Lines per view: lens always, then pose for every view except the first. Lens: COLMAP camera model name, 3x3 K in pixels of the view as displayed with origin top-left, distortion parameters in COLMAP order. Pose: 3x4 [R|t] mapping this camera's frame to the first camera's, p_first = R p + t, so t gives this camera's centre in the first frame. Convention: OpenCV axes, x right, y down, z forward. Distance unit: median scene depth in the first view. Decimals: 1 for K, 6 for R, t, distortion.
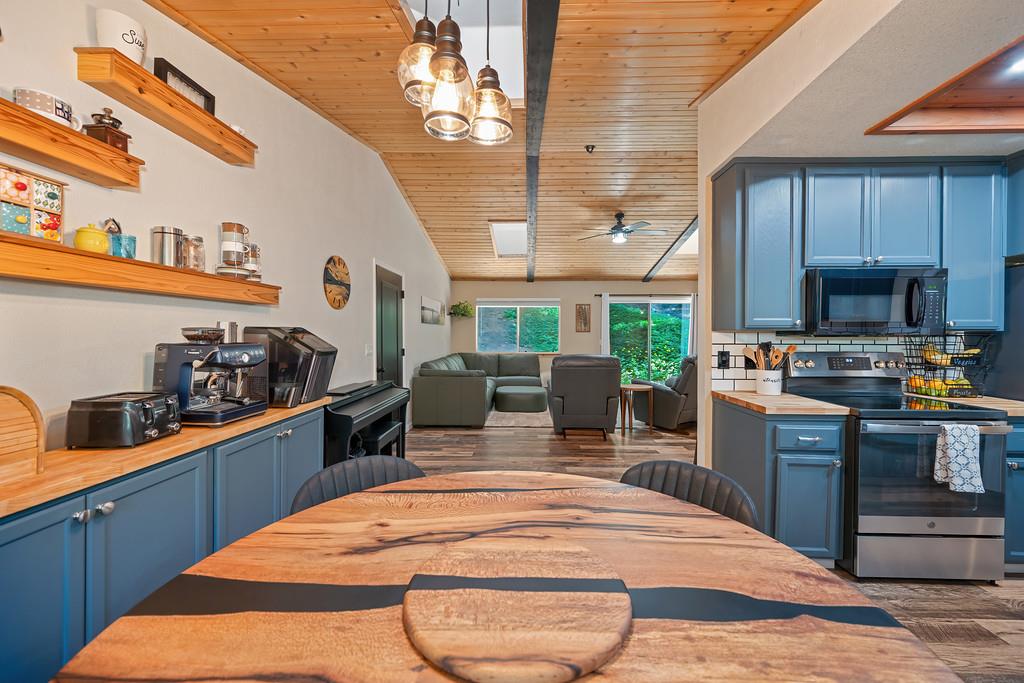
lens RADIAL K [[402.6, 0, 505.9], [0, 402.6, 334.1], [0, 0, 1]] dist [-0.000893, -0.000810]
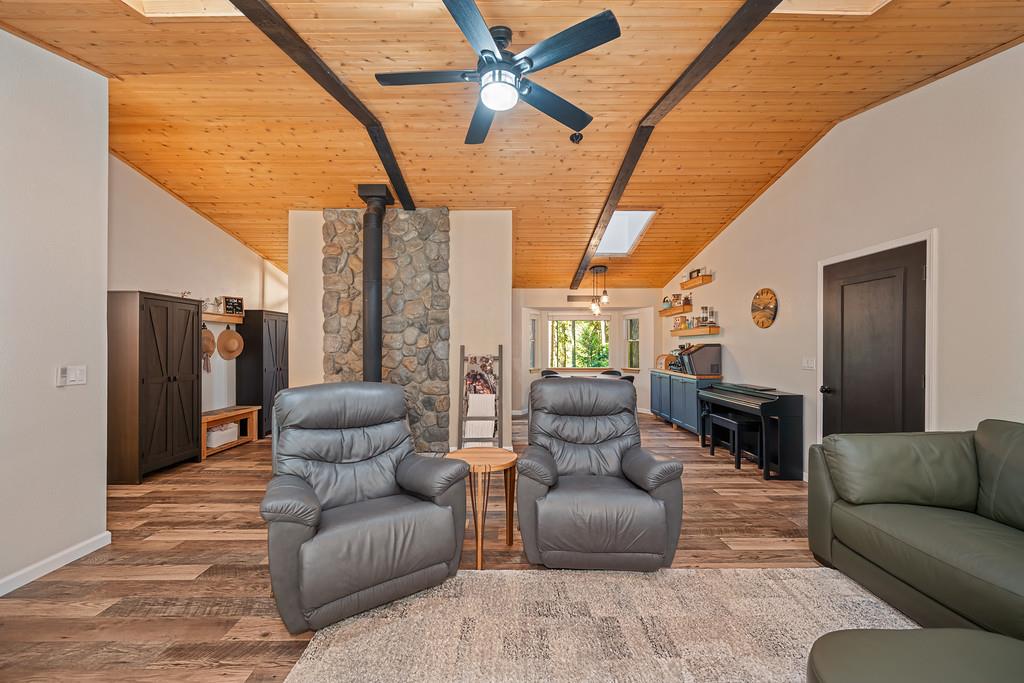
lens RADIAL K [[402.6, 0, 513.2], [0, 402.6, 346.7], [0, 0, 1]] dist [-0.000893, -0.000810]
pose [[-0.998465, -0.002646, -0.055329, 0.660889], [-0.002725, 0.999995, 0.001362, -0.000779], [0.055325, 0.001511, -0.998467, 3.128345]]
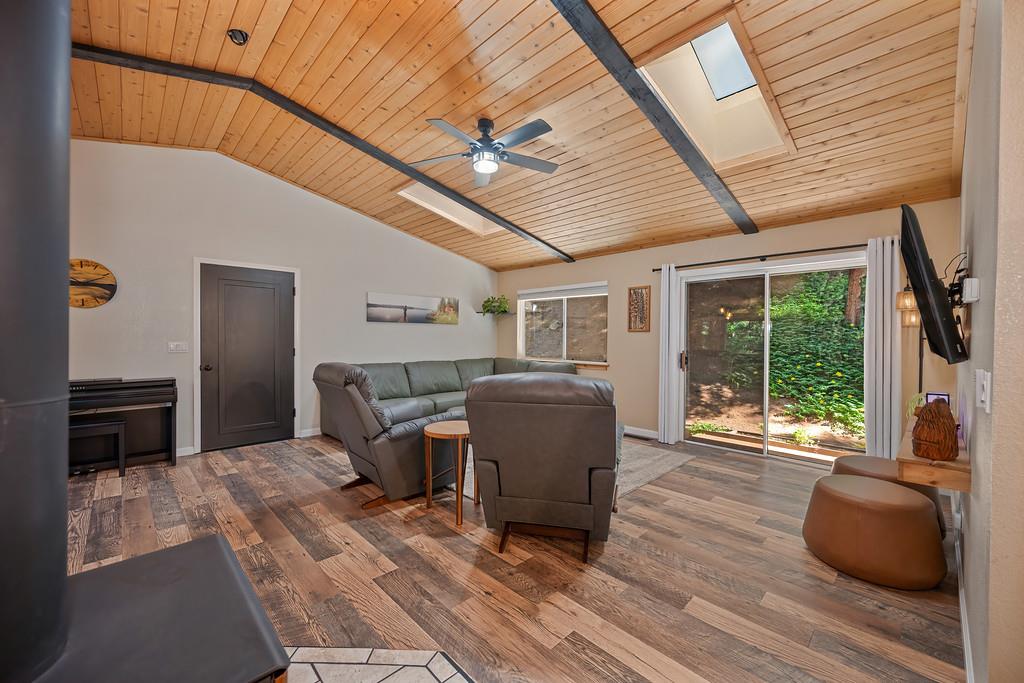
lens RADIAL K [[402.6, 0, 507.8], [0, 402.6, 341.4], [0, 0, 1]] dist [-0.000893, -0.000810]
pose [[0.723319, 0.010332, -0.690437, 1.591800], [-0.005356, 0.999942, 0.009352, 0.015793], [0.690493, -0.003067, 0.723332, 1.381437]]
